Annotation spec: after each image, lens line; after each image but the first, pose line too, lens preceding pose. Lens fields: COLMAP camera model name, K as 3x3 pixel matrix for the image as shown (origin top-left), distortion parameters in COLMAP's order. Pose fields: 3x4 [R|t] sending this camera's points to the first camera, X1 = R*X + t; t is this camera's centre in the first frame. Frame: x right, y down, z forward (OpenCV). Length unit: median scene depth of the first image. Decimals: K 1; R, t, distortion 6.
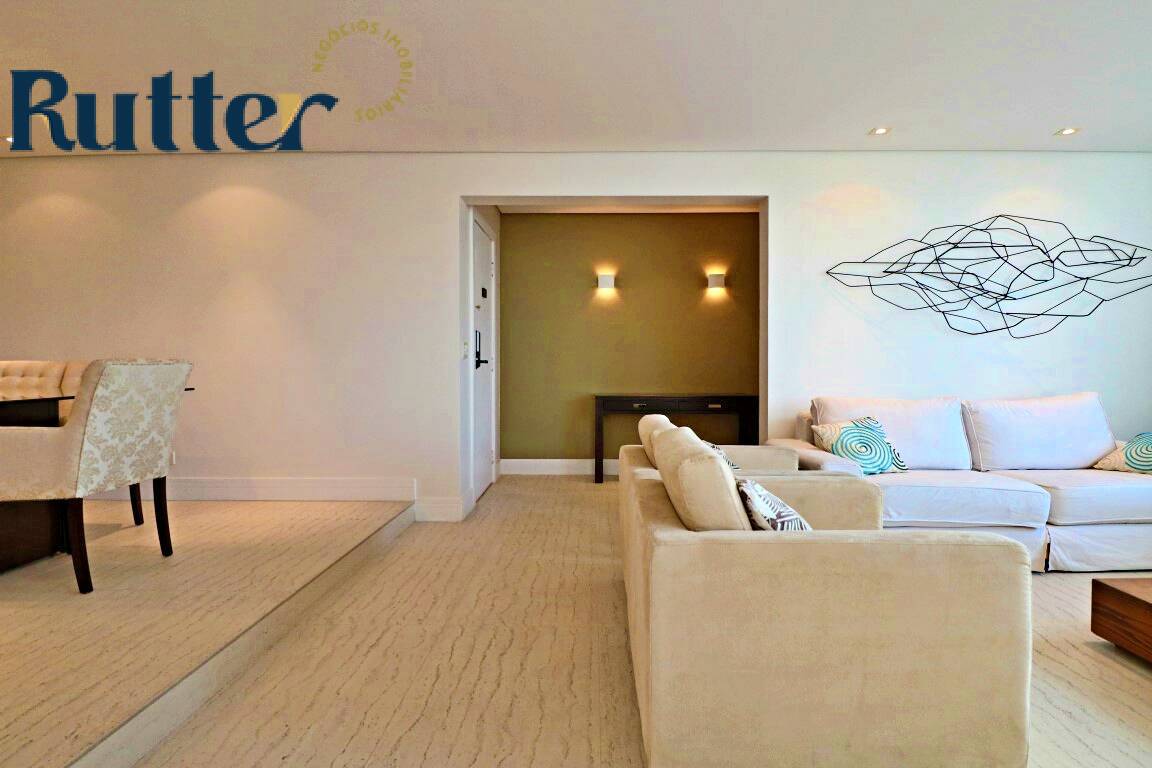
lens RADIAL K [[592.8, 0, 581.9], [0, 592.8, 370.7], [0, 0, 1]] dist [0.000211, -0.013941]
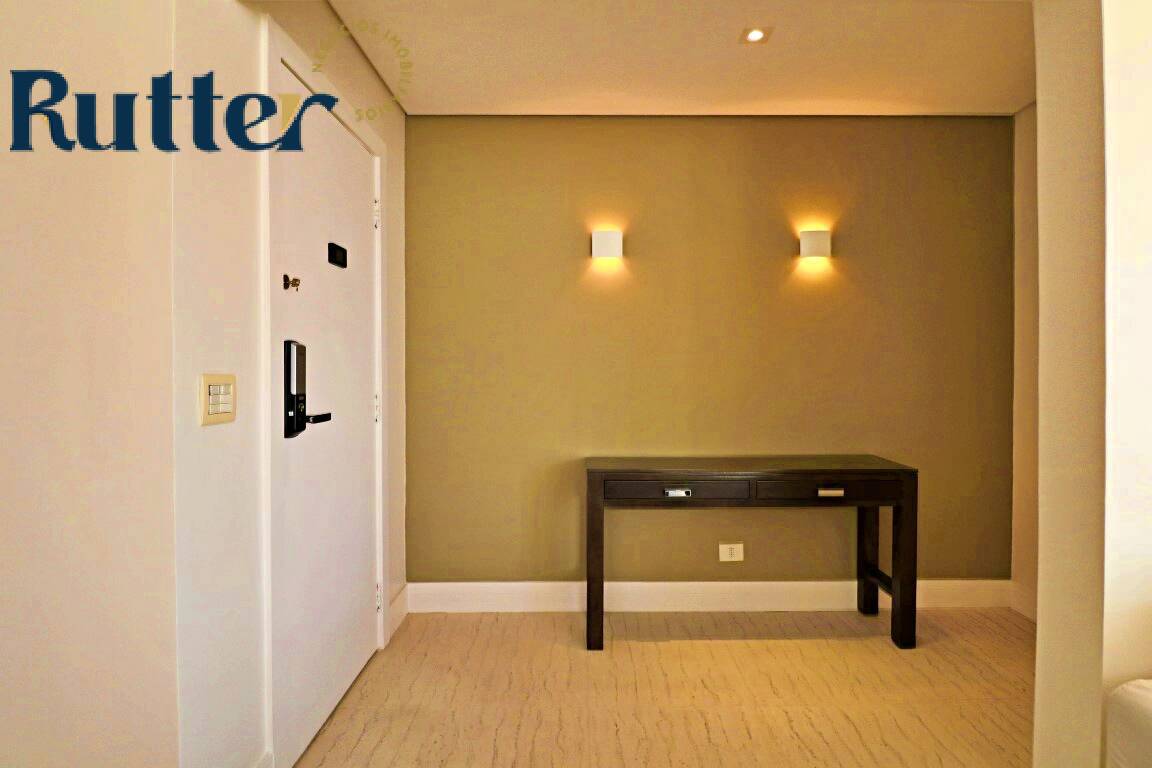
lens RADIAL K [[592.8, 0, 581.9], [0, 592.8, 370.7], [0, 0, 1]] dist [0.000211, -0.013941]
pose [[0.999783, -0.002892, 0.020606, 0.007340], [0.003039, 0.999970, -0.007118, -0.036156], [-0.020585, 0.007179, 0.999762, 0.482178]]
